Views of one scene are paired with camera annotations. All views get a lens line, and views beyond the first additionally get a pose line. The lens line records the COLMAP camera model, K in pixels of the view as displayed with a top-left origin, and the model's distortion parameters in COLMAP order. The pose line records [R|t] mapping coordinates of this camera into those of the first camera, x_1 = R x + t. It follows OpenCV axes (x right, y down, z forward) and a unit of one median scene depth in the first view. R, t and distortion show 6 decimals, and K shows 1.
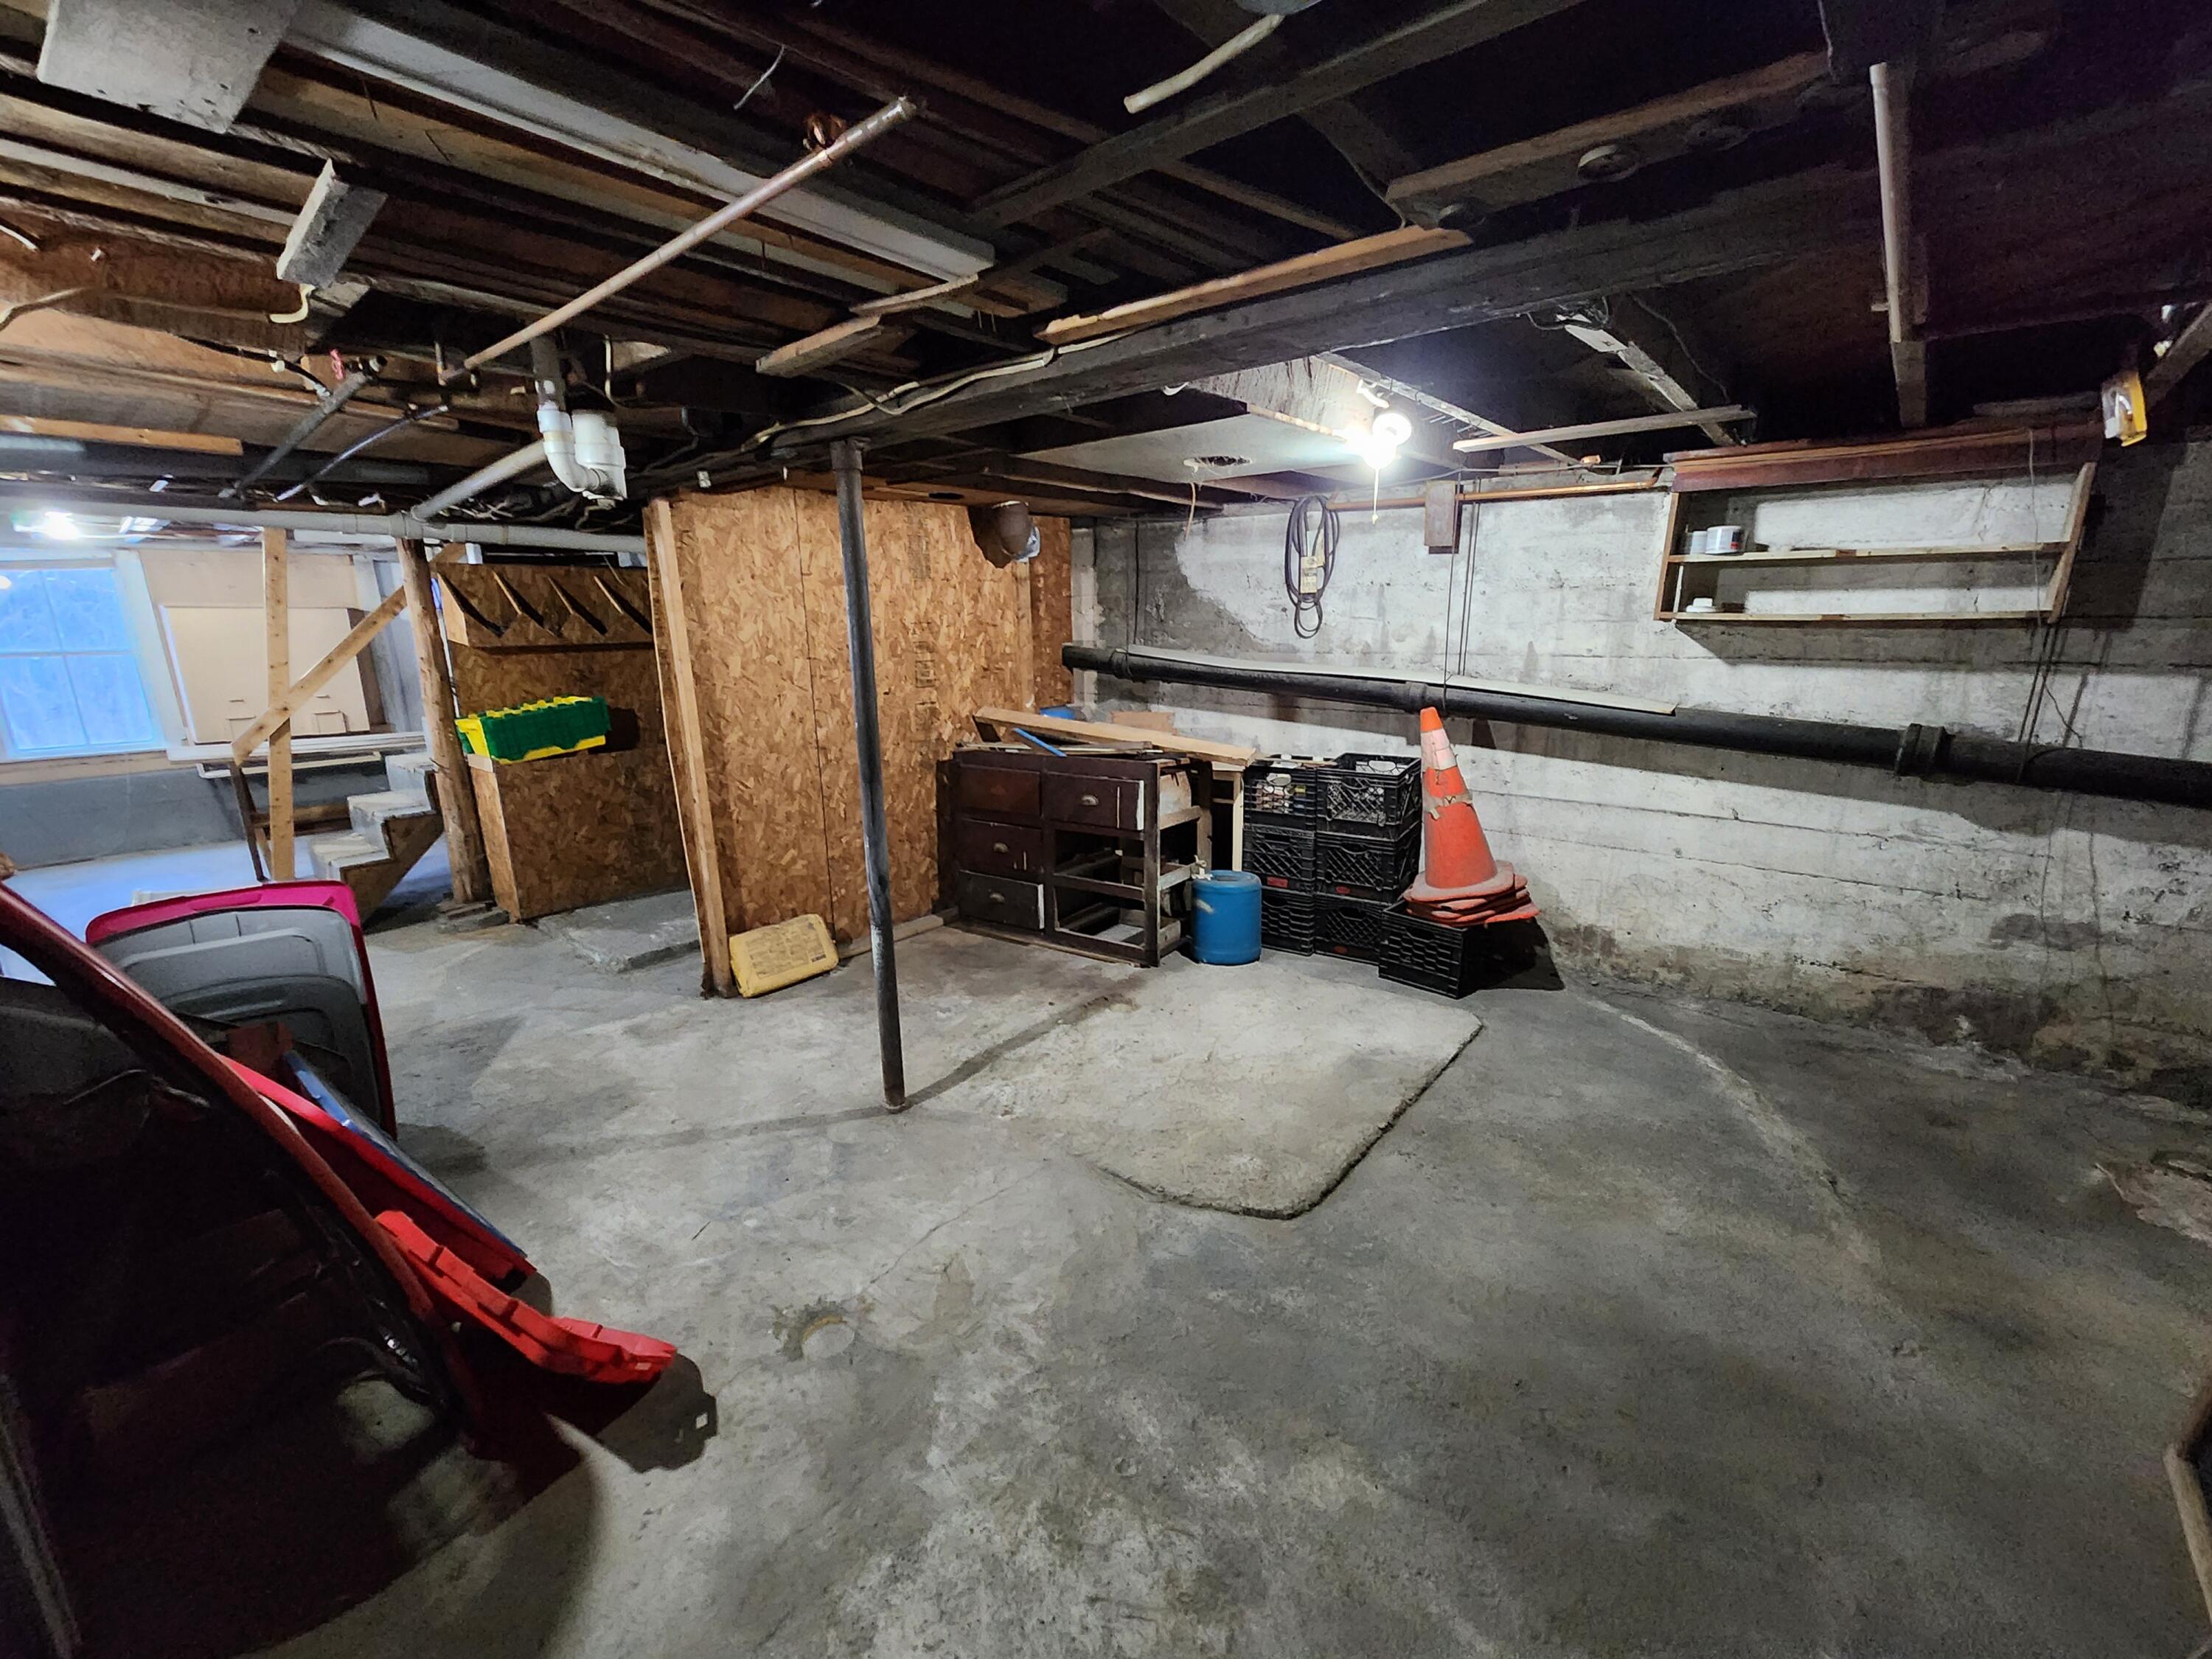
lens RADIAL K [[901.8, 0, 1104.5], [0, 901.8, 835.1], [0, 0, 1]] dist [0.000005, -0.000193]
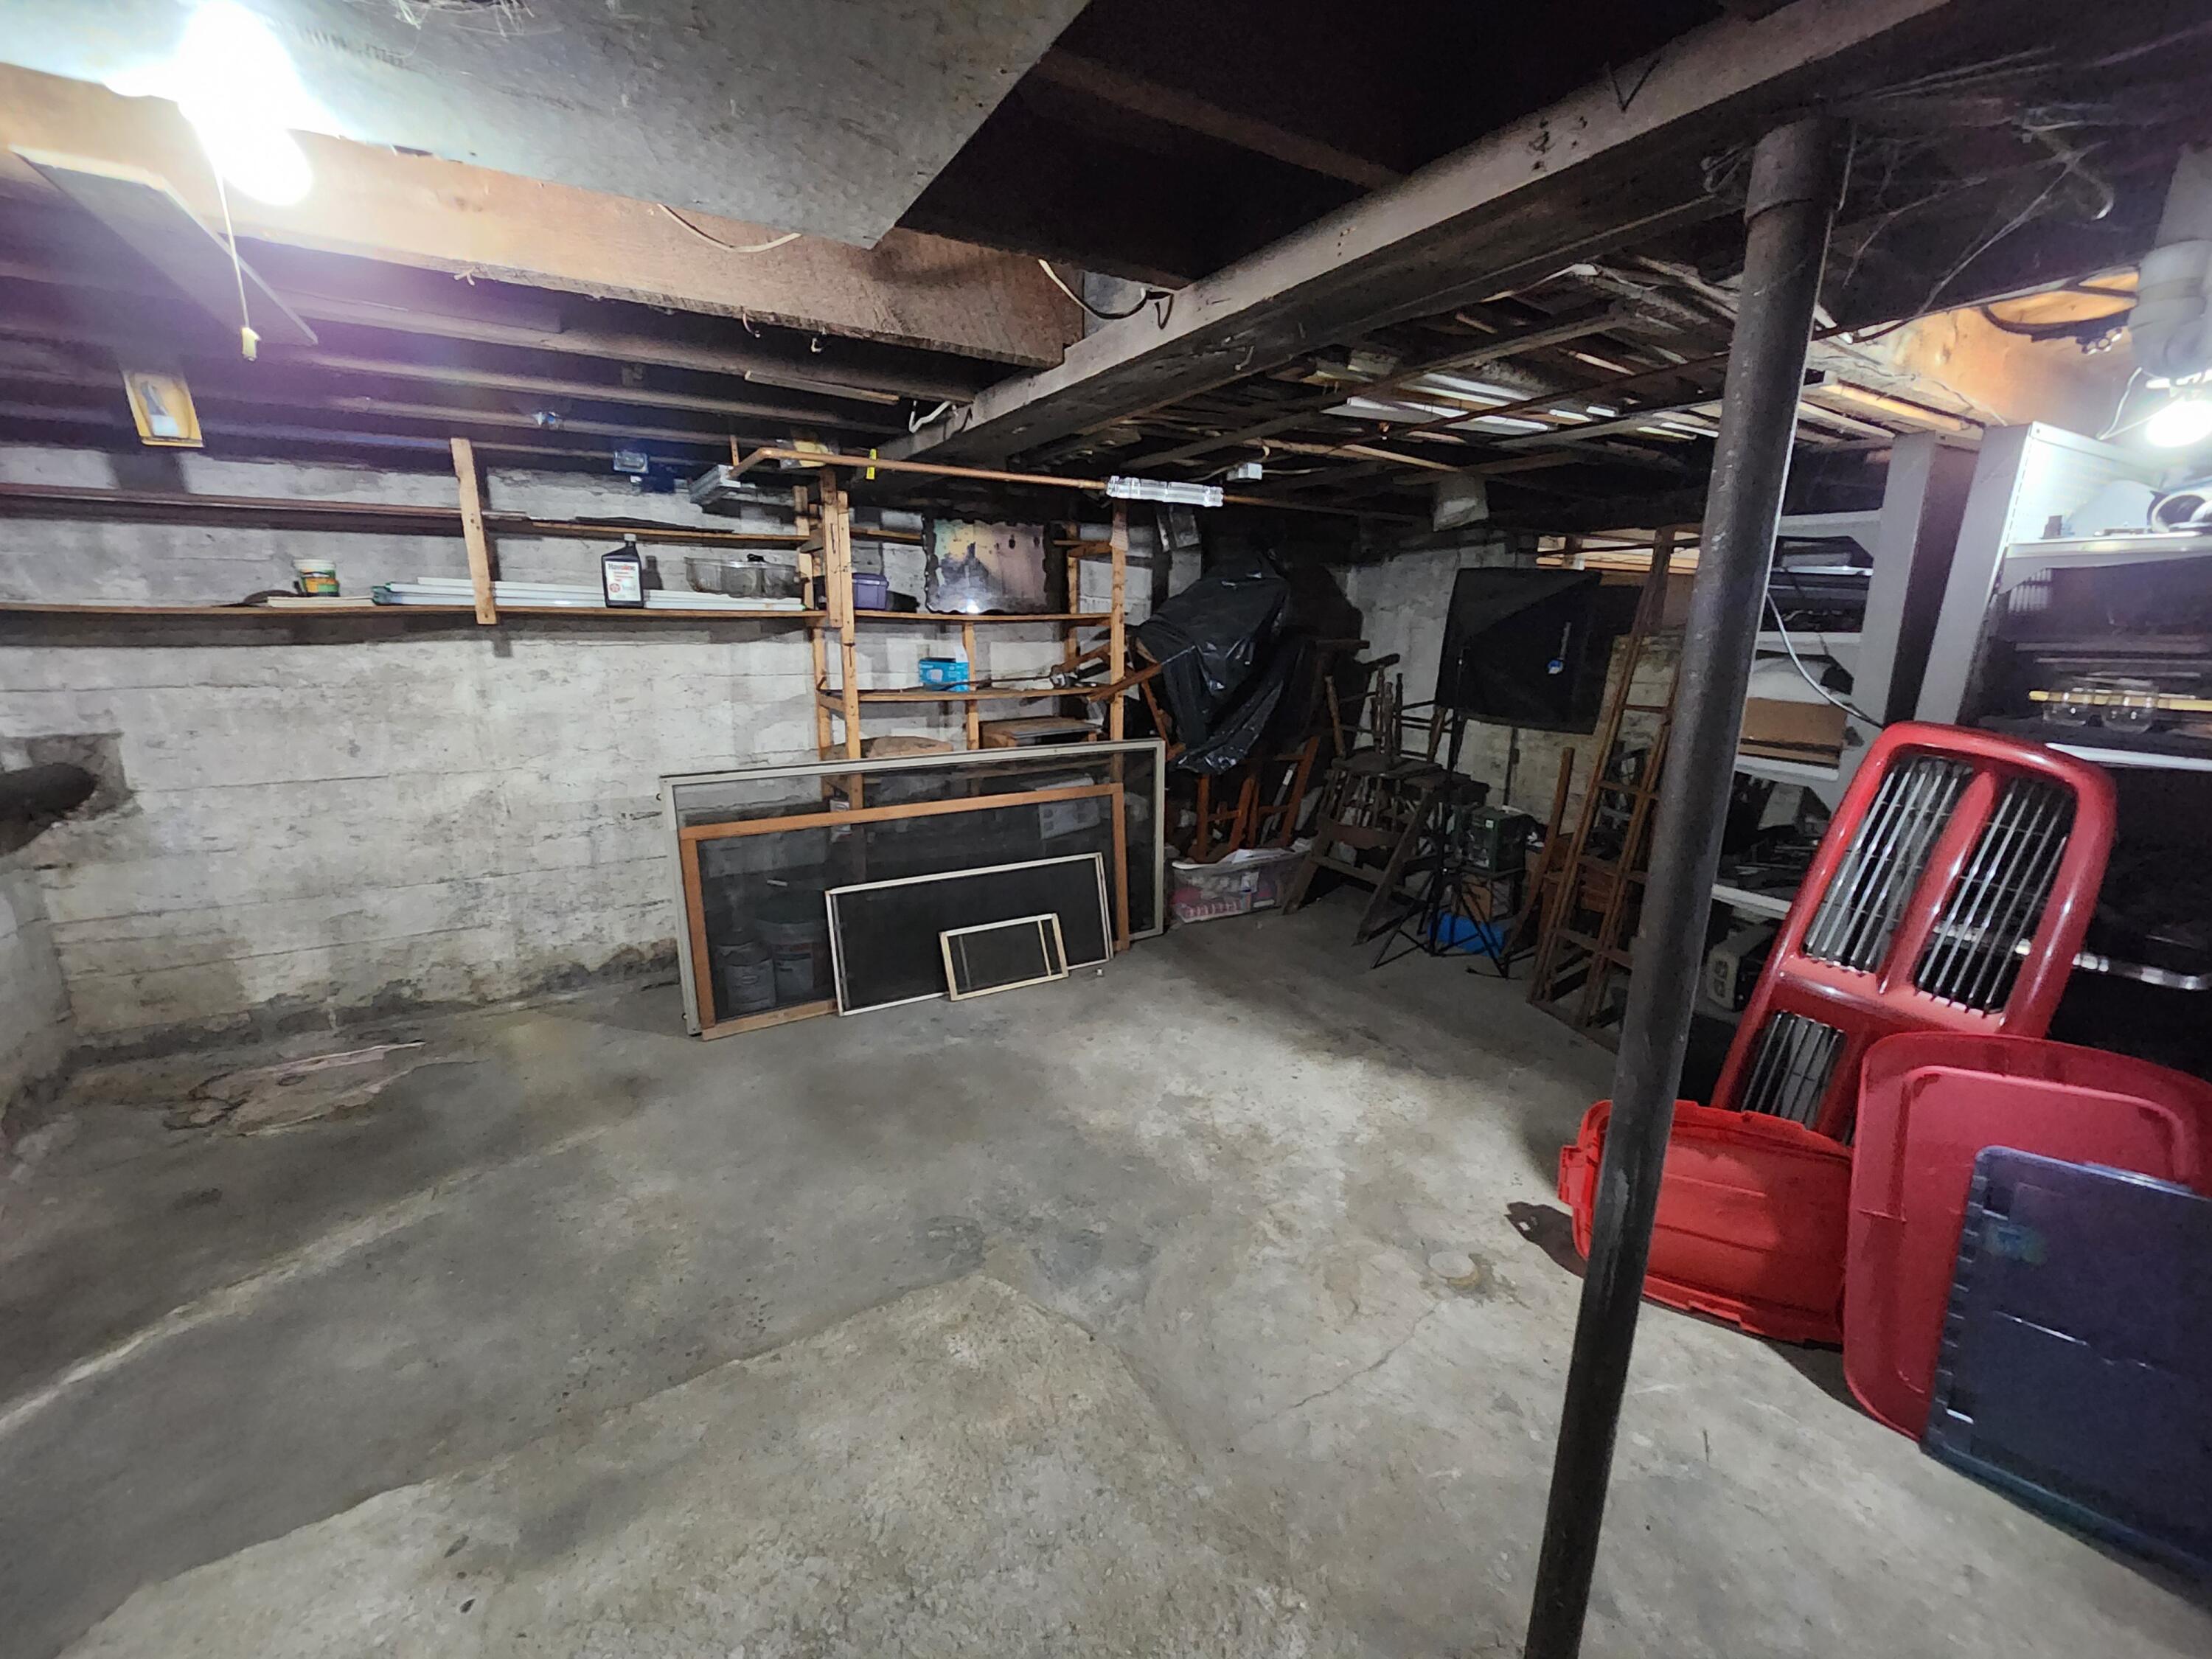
lens RADIAL K [[899.4, 0, 1106.0], [0, 899.4, 829.5], [0, 0, 1]] dist [-0.000491, -0.000315]
pose [[-0.953653, -0.069745, 0.292714, -0.120423], [0.069499, 0.895414, 0.439778, -0.291013], [-0.292773, 0.439739, -0.849067, 1.195144]]
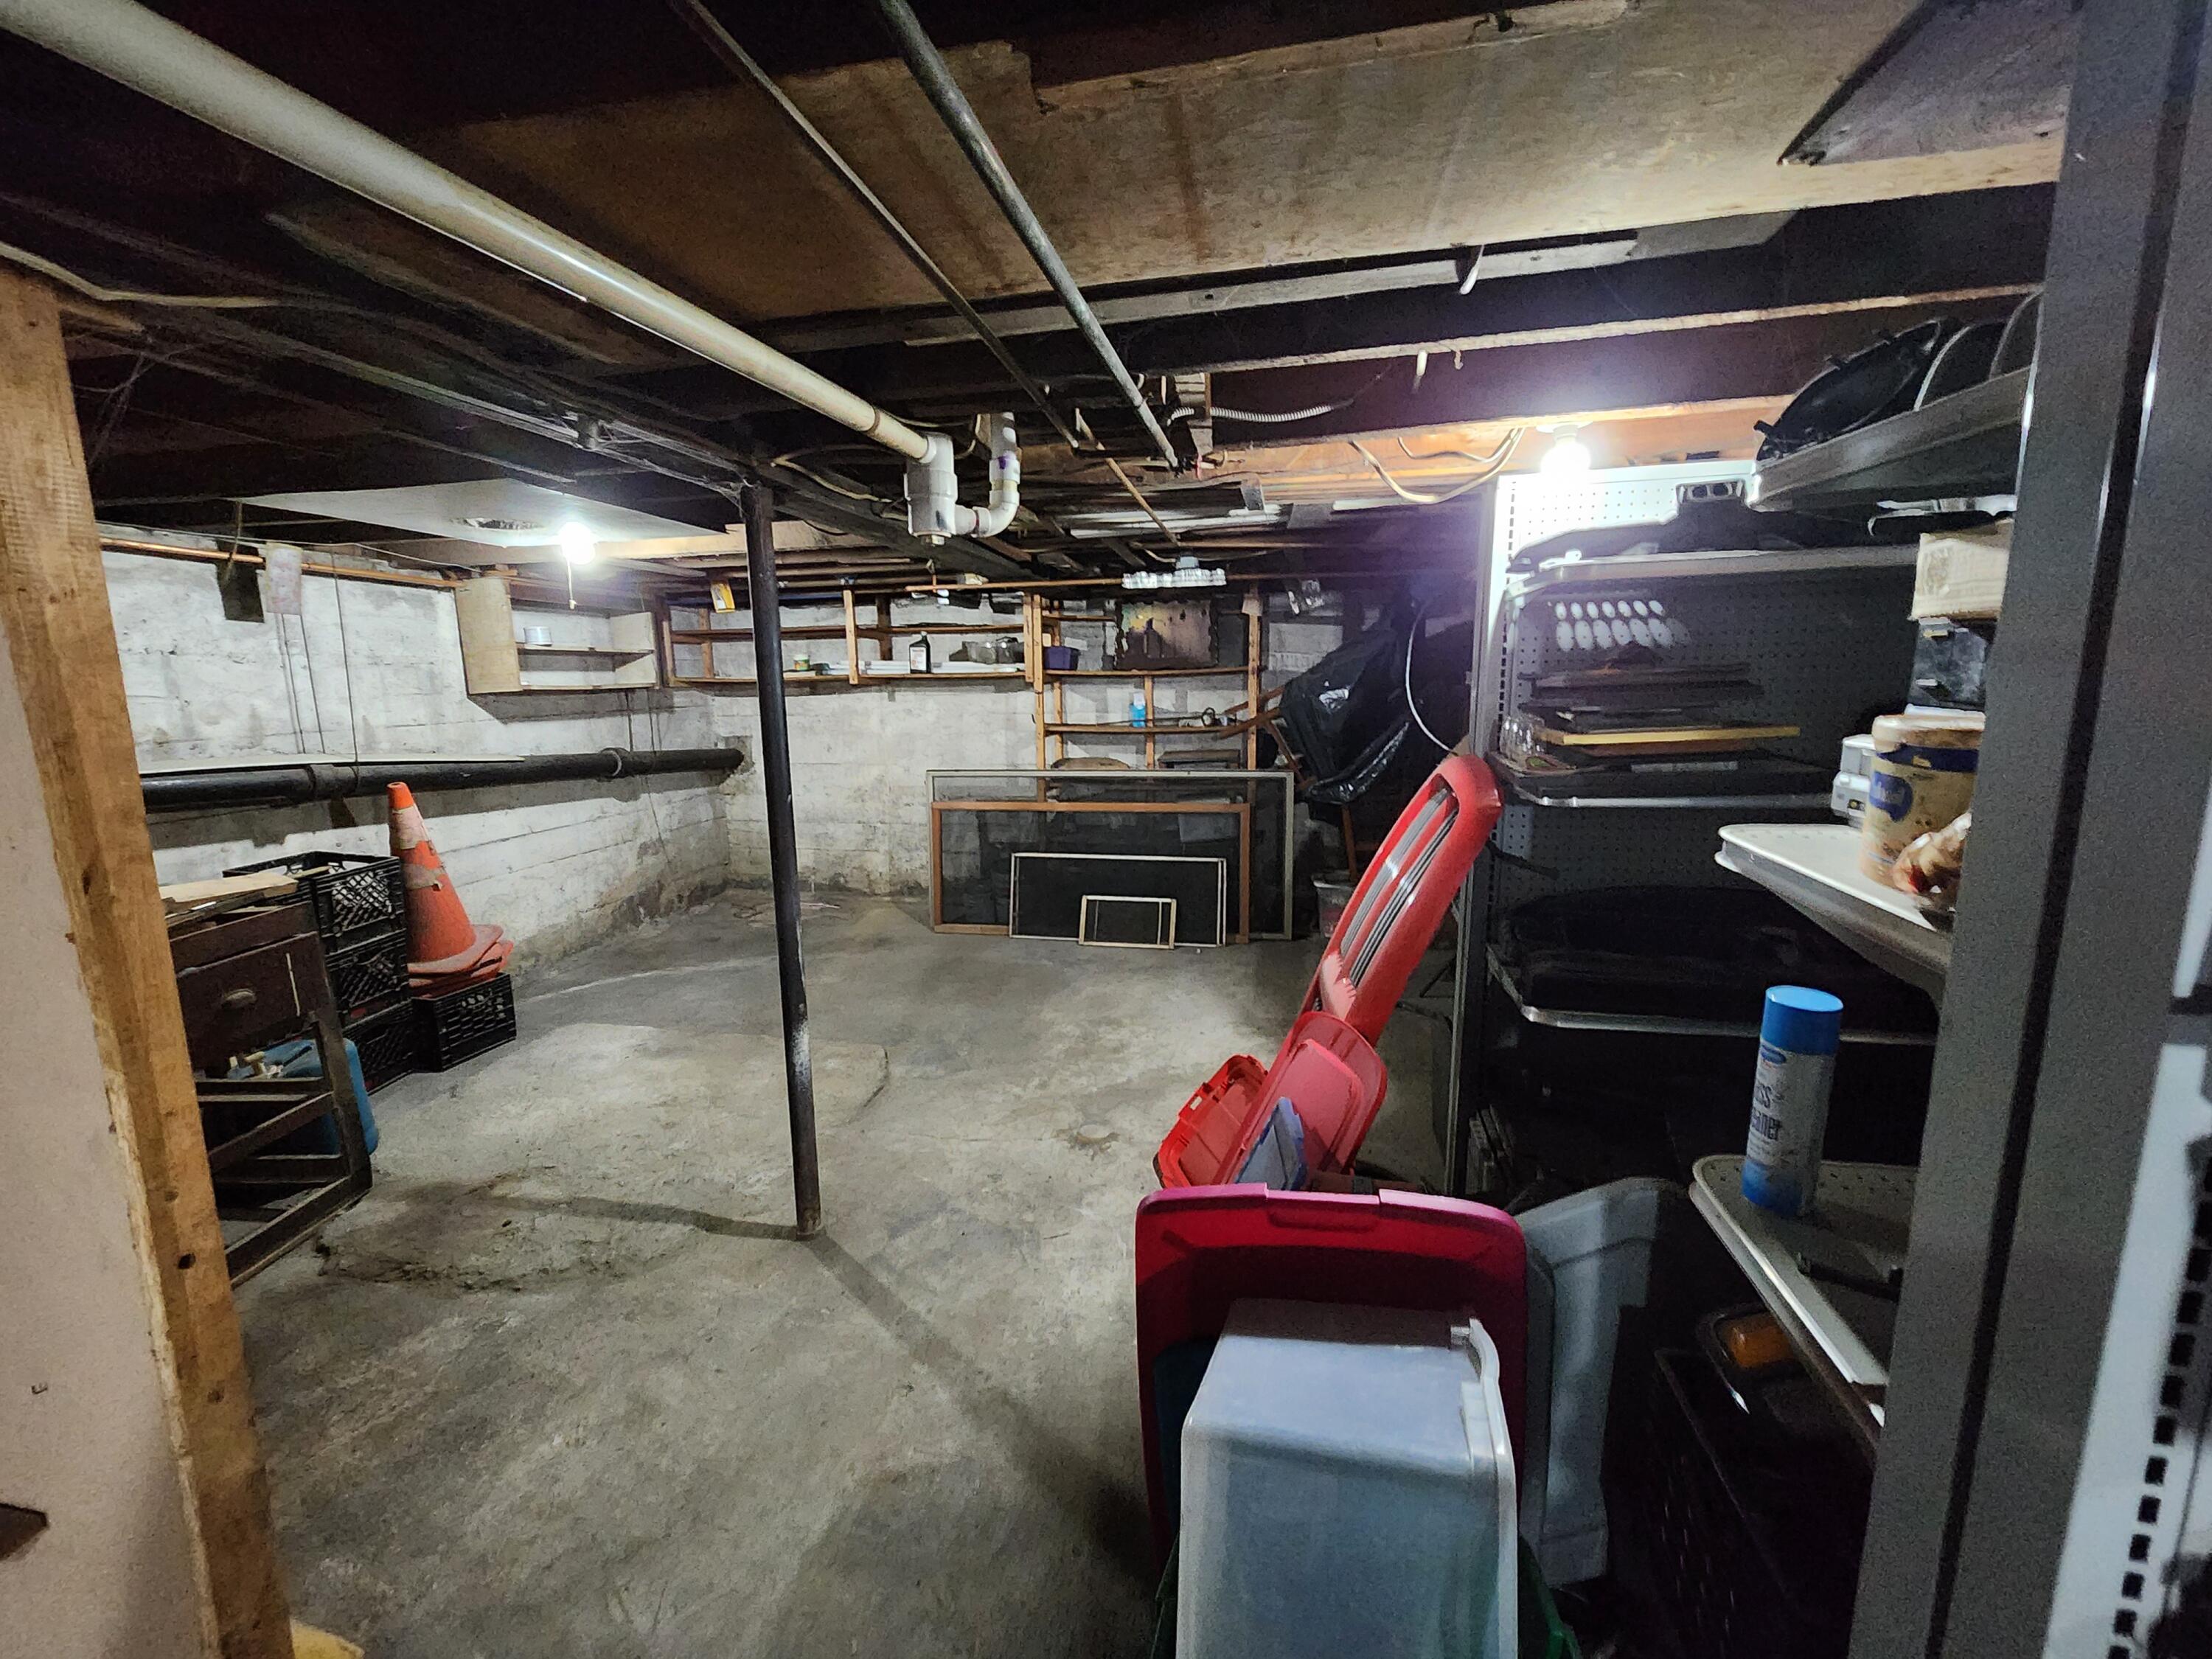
lens RADIAL K [[901.8, 0, 1104.5], [0, 901.8, 835.1], [0, 0, 1]] dist [0.000005, -0.000193]
pose [[-0.505999, -0.134856, 0.851927, -1.021390], [0.225327, 0.932736, 0.281479, -0.228021], [-0.832582, 0.334390, -0.441577, 0.975917]]
